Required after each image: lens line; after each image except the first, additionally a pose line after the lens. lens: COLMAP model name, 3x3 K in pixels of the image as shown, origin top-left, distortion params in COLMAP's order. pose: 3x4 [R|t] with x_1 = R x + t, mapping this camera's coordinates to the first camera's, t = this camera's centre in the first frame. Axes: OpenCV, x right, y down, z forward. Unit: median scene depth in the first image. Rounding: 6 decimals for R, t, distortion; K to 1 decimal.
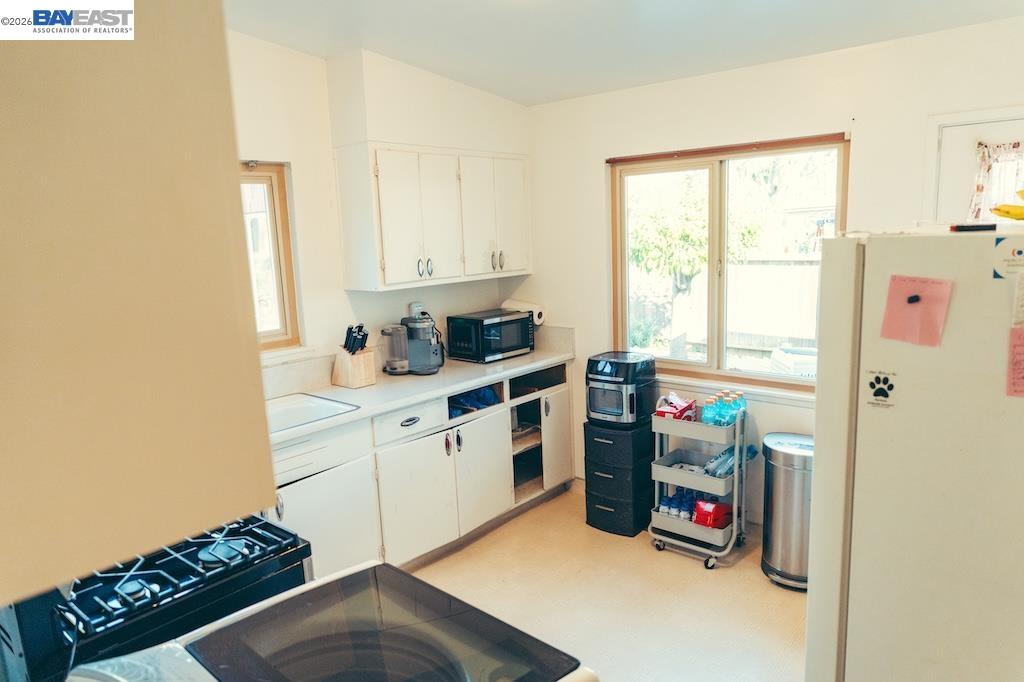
lens RADIAL K [[675.1, 0, 512.0], [0, 675.1, 341.0], [0, 0, 1]] dist [-0.010747, 0.001516]
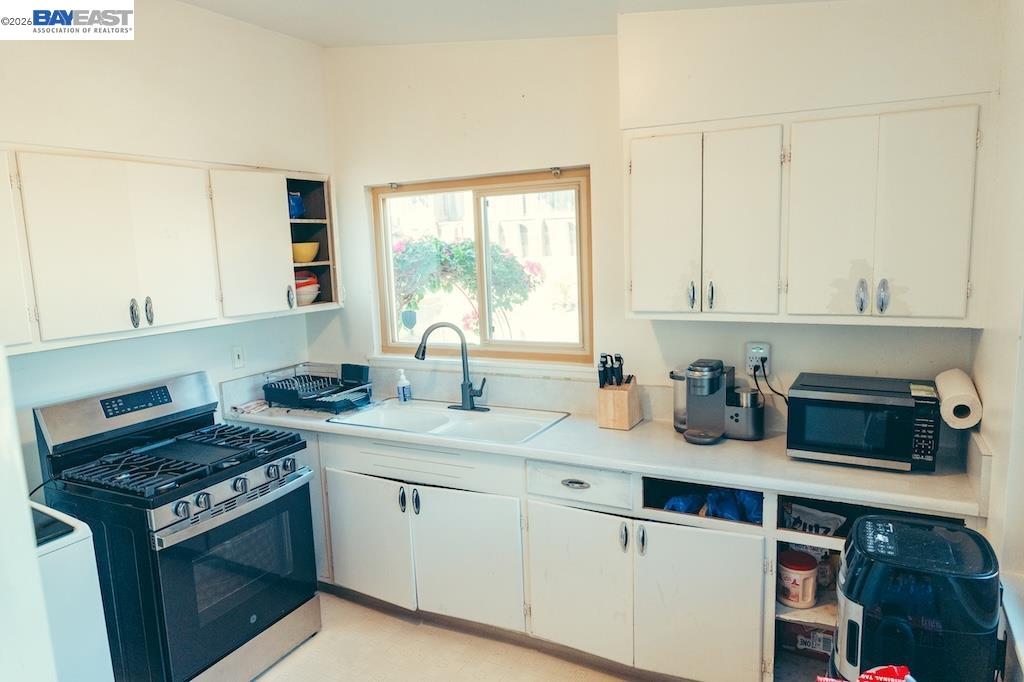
lens RADIAL K [[675.1, 0, 512.0], [0, 675.1, 341.0], [0, 0, 1]] dist [-0.010747, 0.001516]
pose [[0.233020, 0.178104, -0.956023, 0.533406], [-0.129398, 0.980023, 0.151035, -0.149248], [0.963825, 0.088514, 0.251411, 0.663475]]
